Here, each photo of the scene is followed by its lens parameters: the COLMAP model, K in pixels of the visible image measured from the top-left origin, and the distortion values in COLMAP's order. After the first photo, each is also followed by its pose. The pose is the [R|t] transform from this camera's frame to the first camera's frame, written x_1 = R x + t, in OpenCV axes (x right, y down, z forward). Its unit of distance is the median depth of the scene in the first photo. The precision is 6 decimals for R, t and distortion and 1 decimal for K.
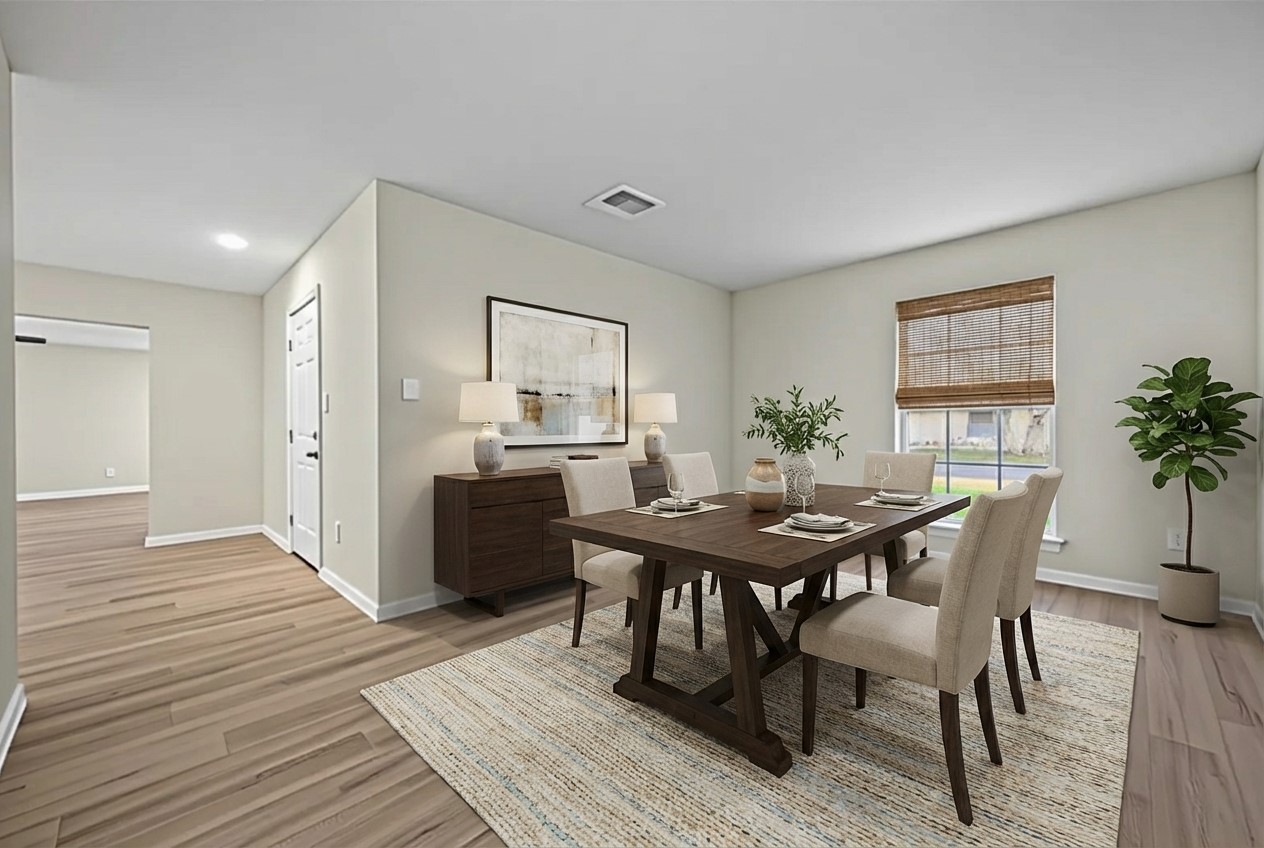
lens RADIAL K [[494.8, 0, 634.5], [0, 494.8, 422.8], [0, 0, 1]] dist [0.006974, -0.000333]
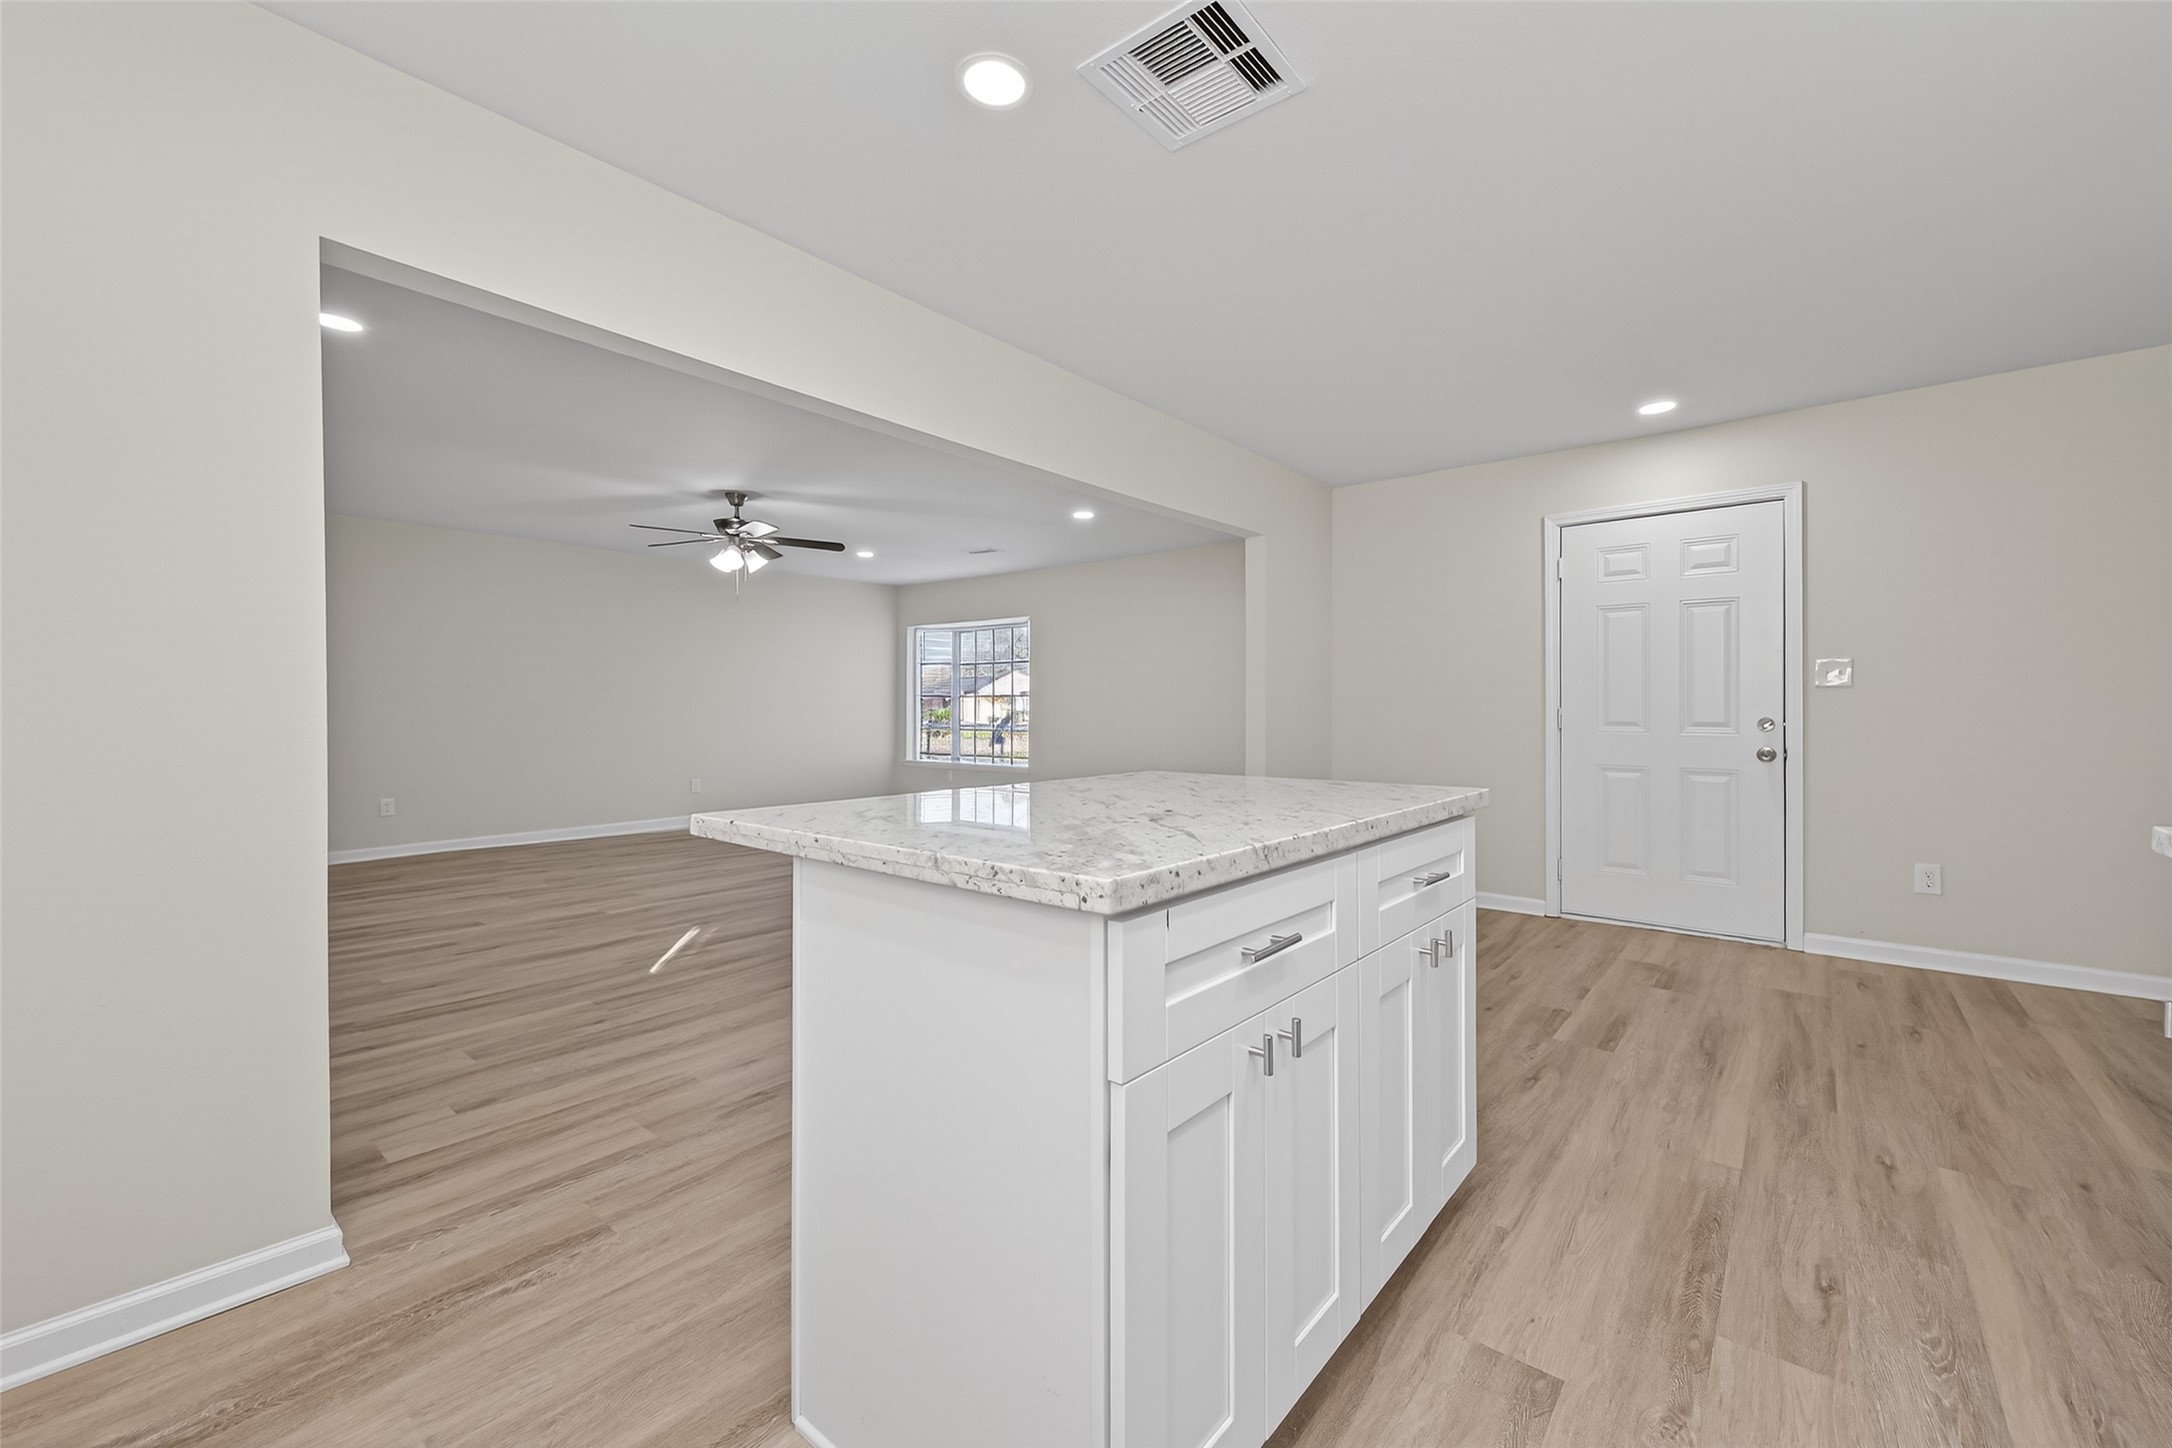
lens RADIAL K [[868.8, 0, 1096.4], [0, 868.8, 710.5], [0, 0, 1]] dist [0.003817, 0.000067]
pose [[0.995427, 0.006754, 0.095281, -0.596978], [-0.007257, 0.999962, 0.004928, 0.003885], [-0.095245, -0.005597, 0.995438, -0.006764]]
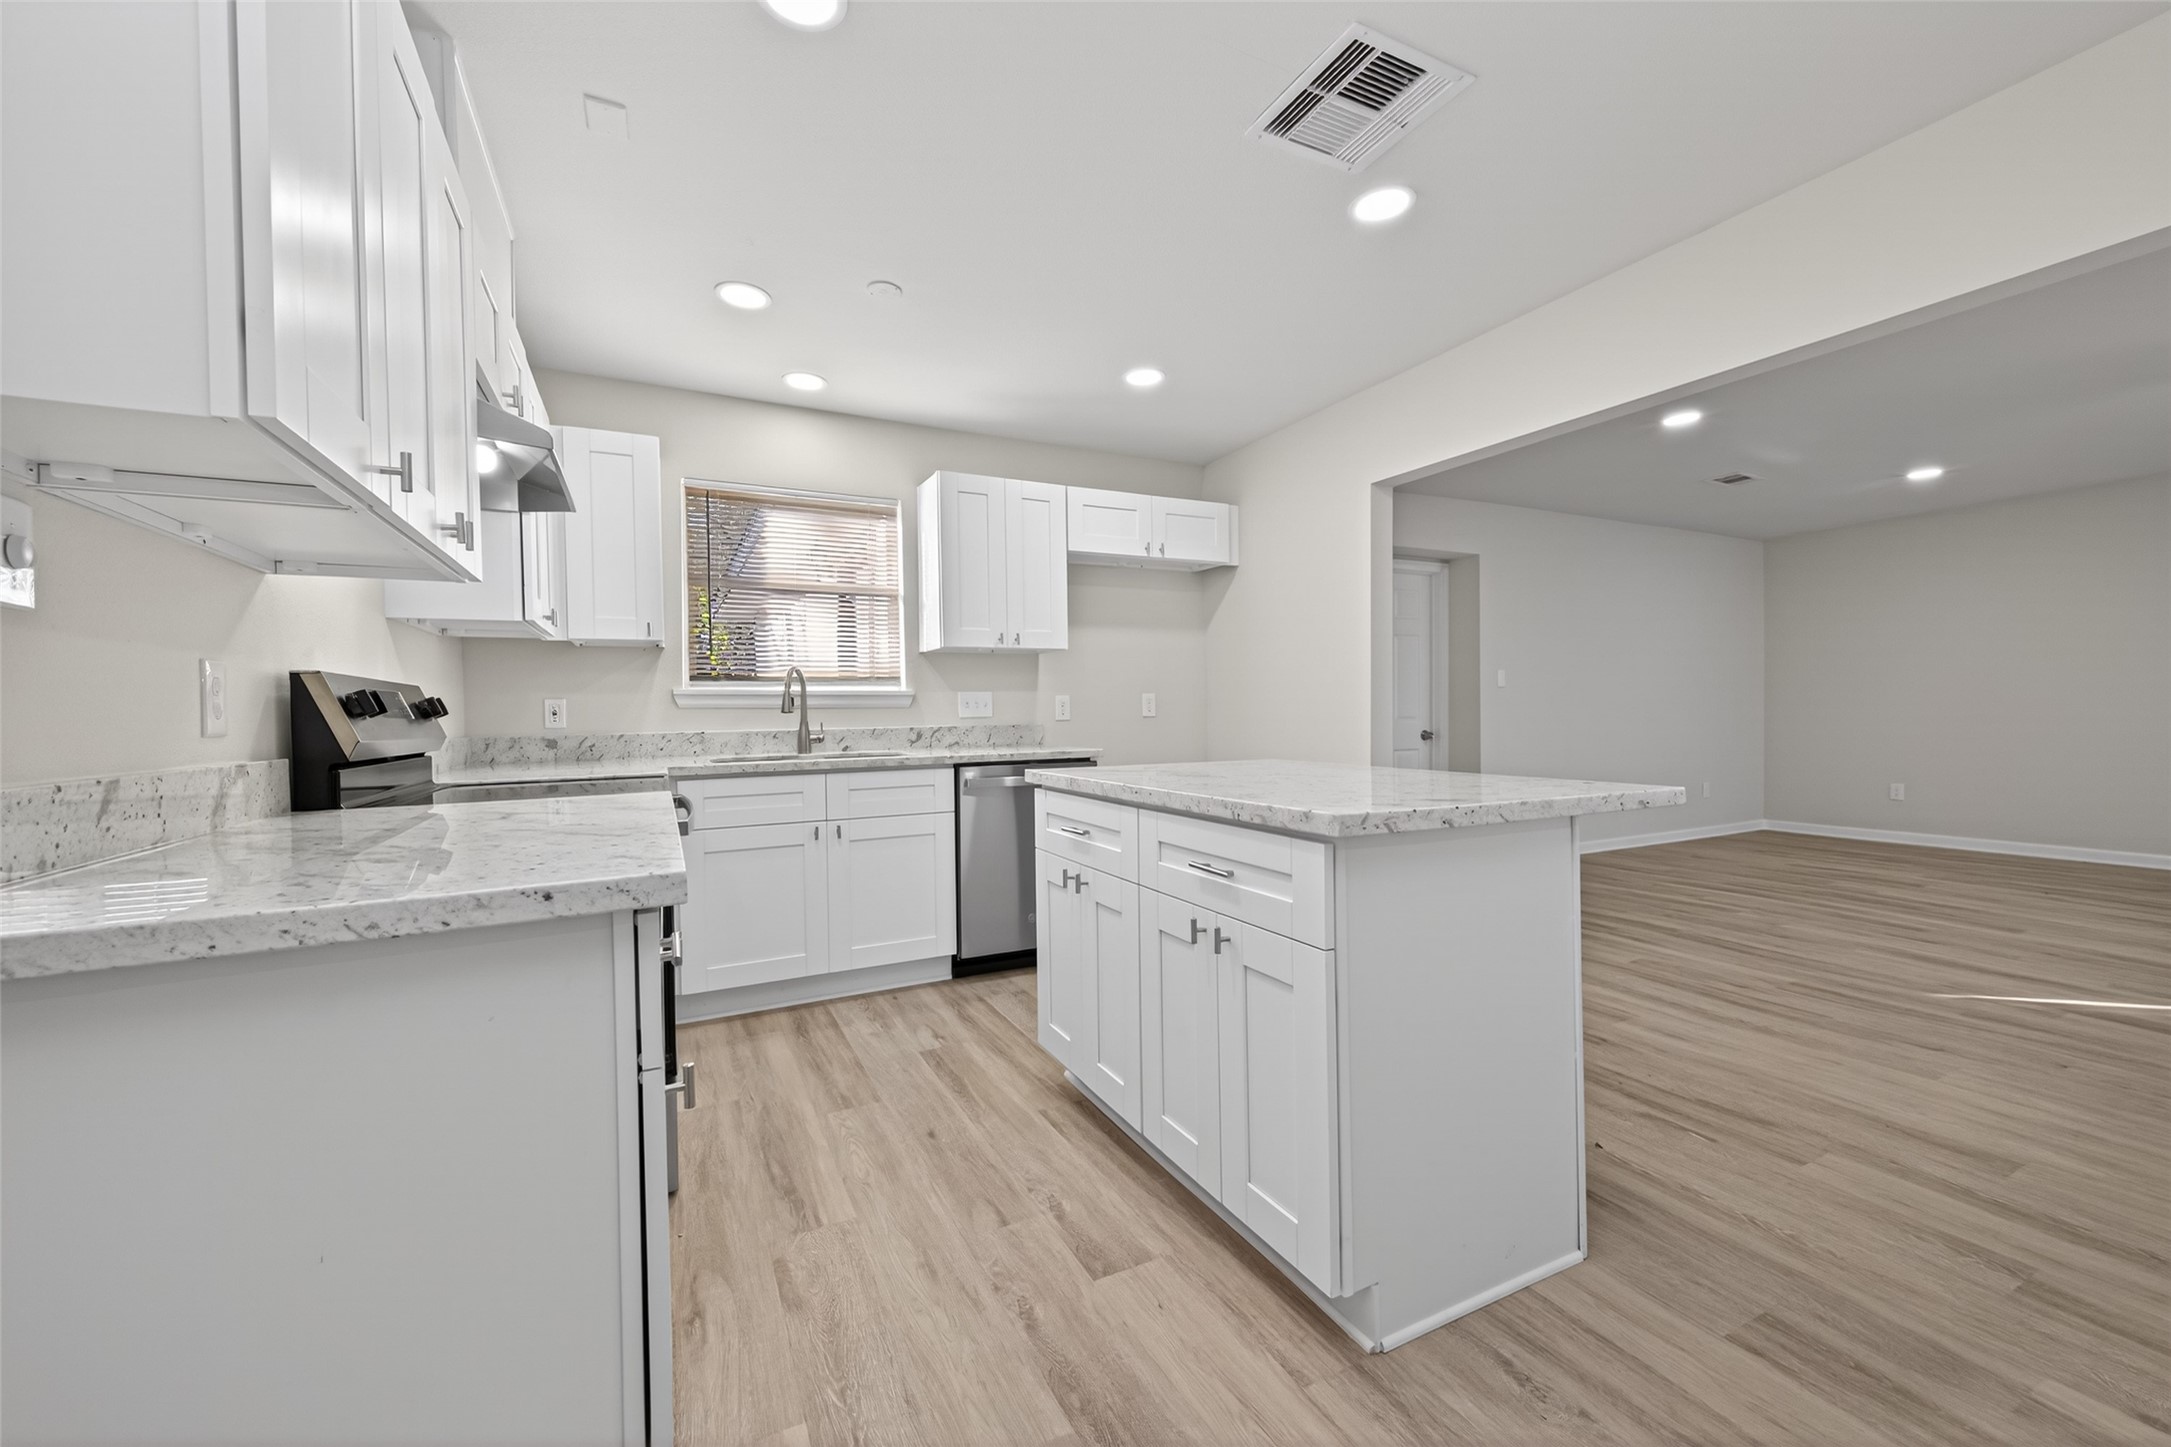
lens RADIAL K [[849.8, 0, 1089.7], [0, 849.8, 721.5], [0, 0, 1]] dist [0.006974, -0.000333]
pose [[-0.310606, 0.021896, -0.950286, -0.348636], [0.020104, 0.999662, 0.016462, 0.003618], [0.950326, -0.013991, -0.310942, 0.182260]]
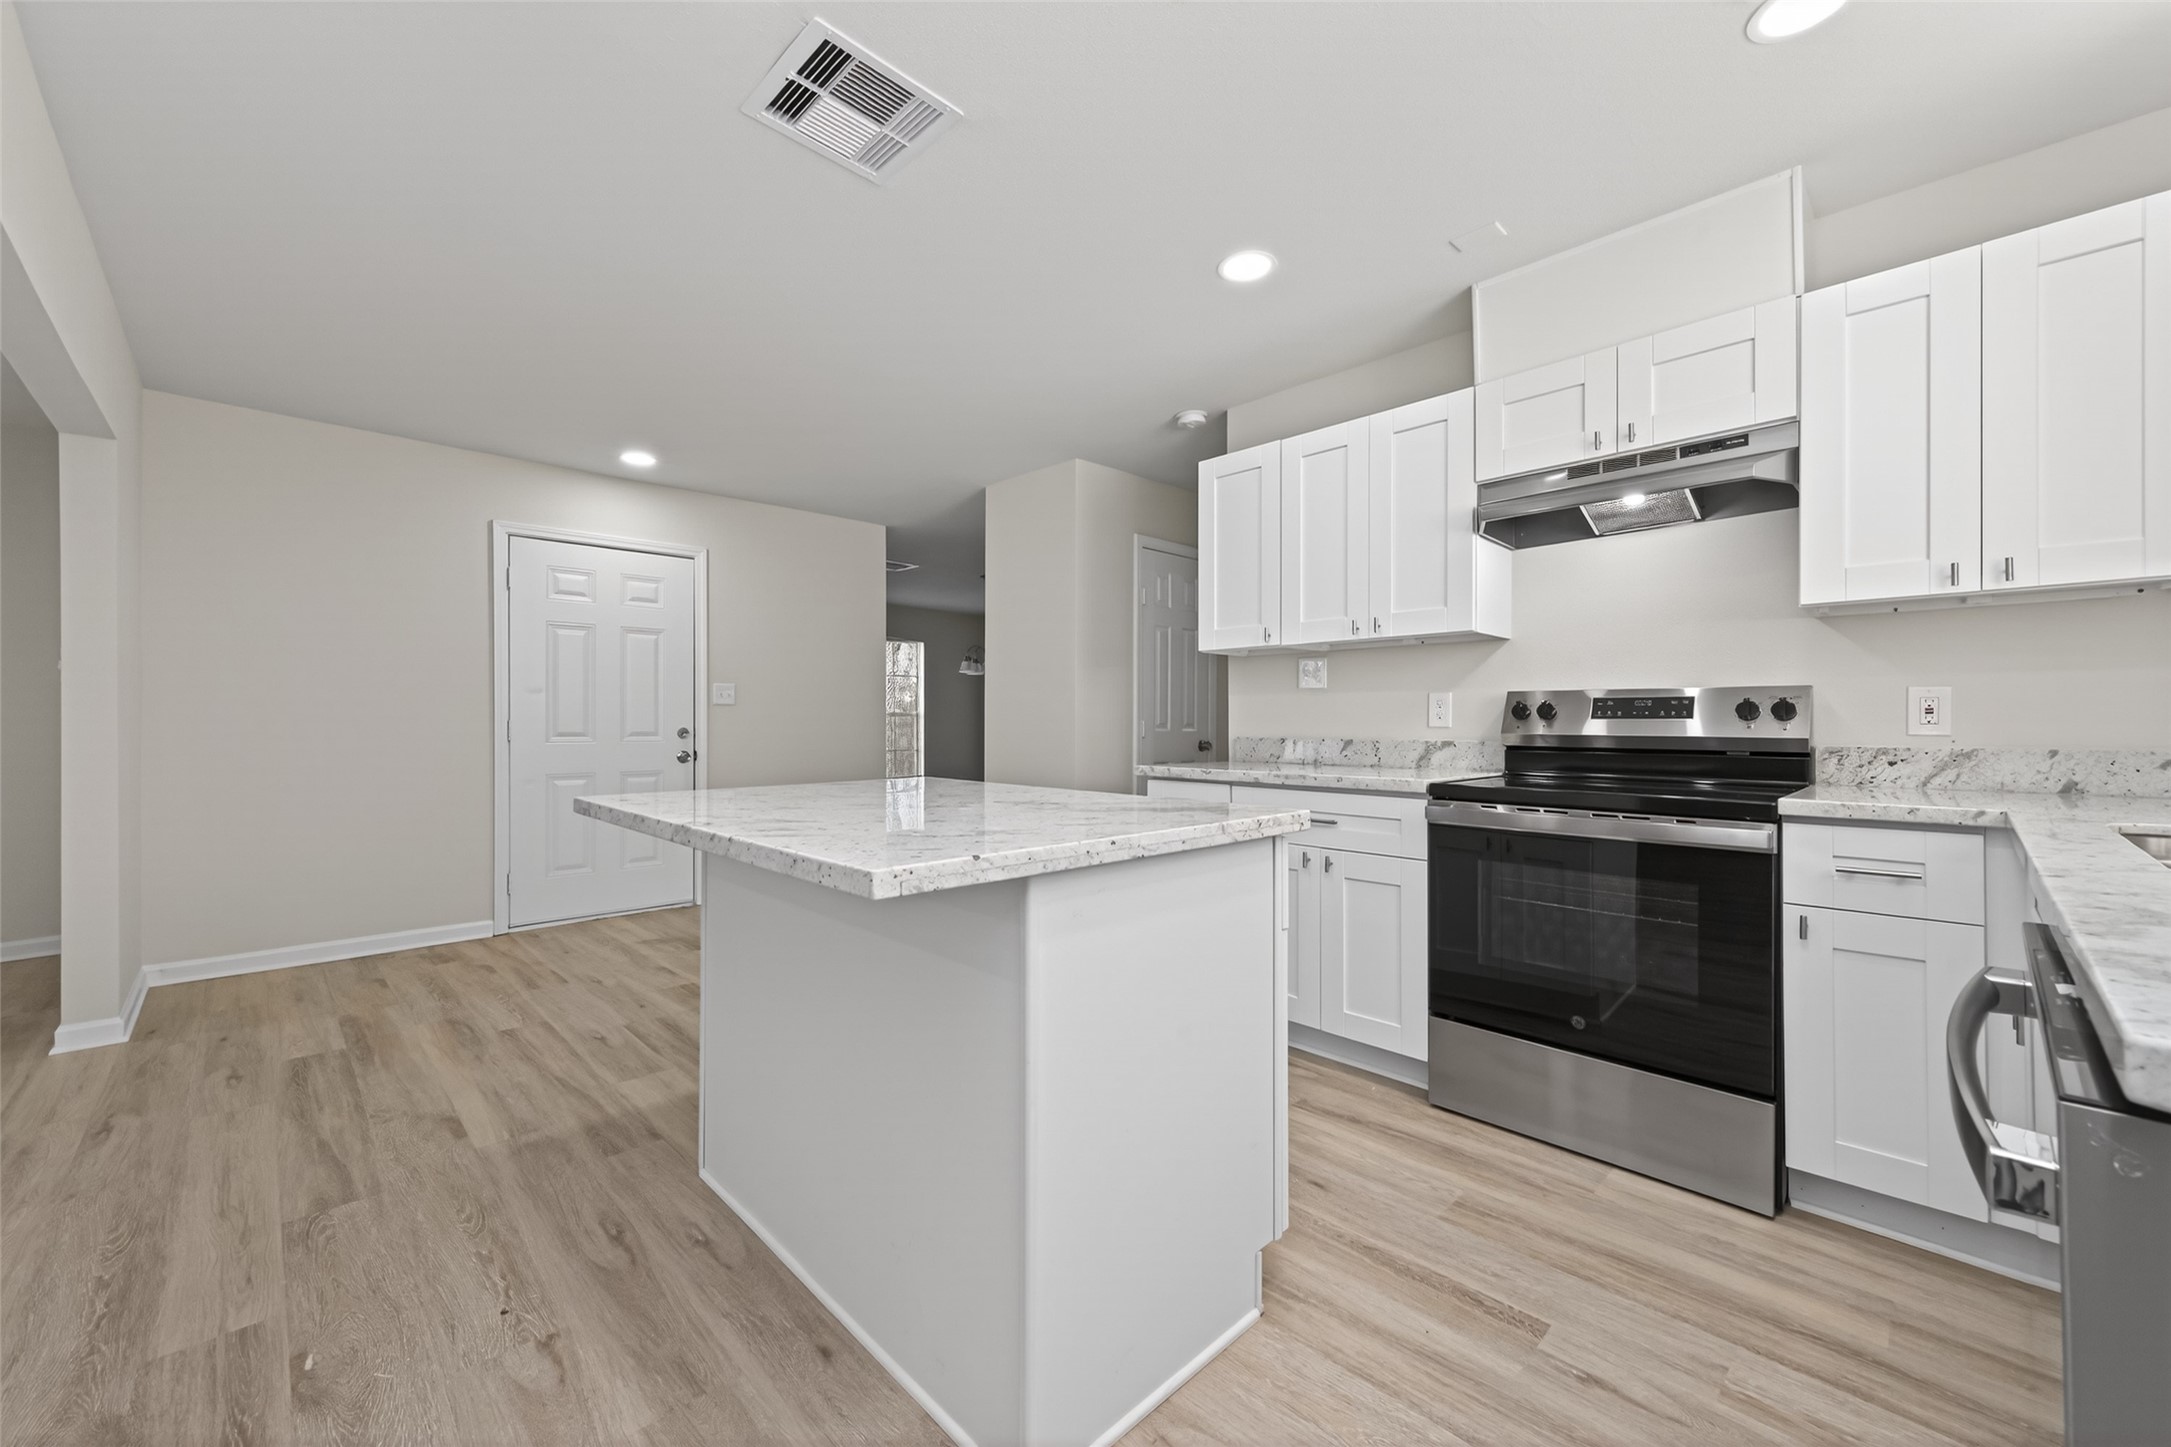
lens RADIAL K [[849.5, 0, 1089.2], [0, 849.5, 723.3], [0, 0, 1]] dist [0.006329, -0.000390]
pose [[0.011532, 0.006193, 0.999914, -0.751527], [-0.004581, 0.999971, -0.006140, 0.006493], [-0.999923, -0.004510, 0.011560, 0.124032]]
